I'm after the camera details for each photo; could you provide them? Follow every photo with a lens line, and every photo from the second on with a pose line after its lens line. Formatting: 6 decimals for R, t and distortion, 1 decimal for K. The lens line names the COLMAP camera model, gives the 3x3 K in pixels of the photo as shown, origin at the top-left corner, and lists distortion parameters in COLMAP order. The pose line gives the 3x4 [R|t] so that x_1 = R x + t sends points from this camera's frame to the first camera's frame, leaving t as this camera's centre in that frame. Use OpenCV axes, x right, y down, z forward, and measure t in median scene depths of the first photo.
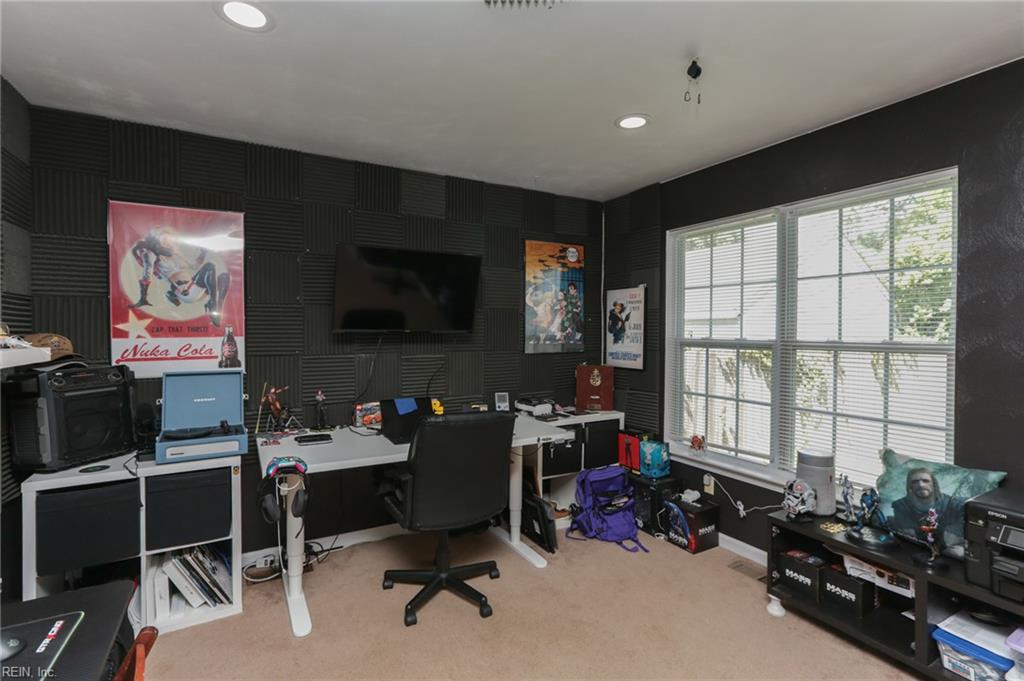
lens RADIAL K [[469.8, 0, 516.0], [0, 469.8, 338.1], [0, 0, 1]] dist [-0.017451, 0.010477]
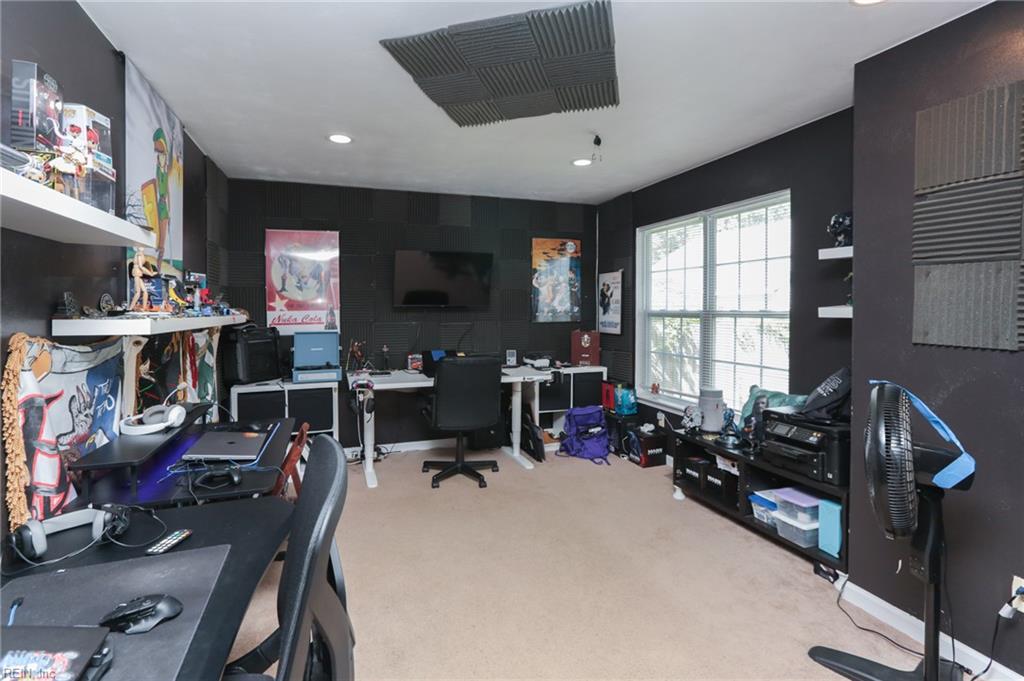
lens RADIAL K [[469.8, 0, 507.5], [0, 469.8, 312.9], [0, 0, 1]] dist [-0.017451, 0.010477]
pose [[0.984455, -0.005679, -0.175545, 0.254750], [0.004775, 0.999973, -0.005570, 0.017507], [0.175572, 0.004645, 0.984456, -0.456272]]
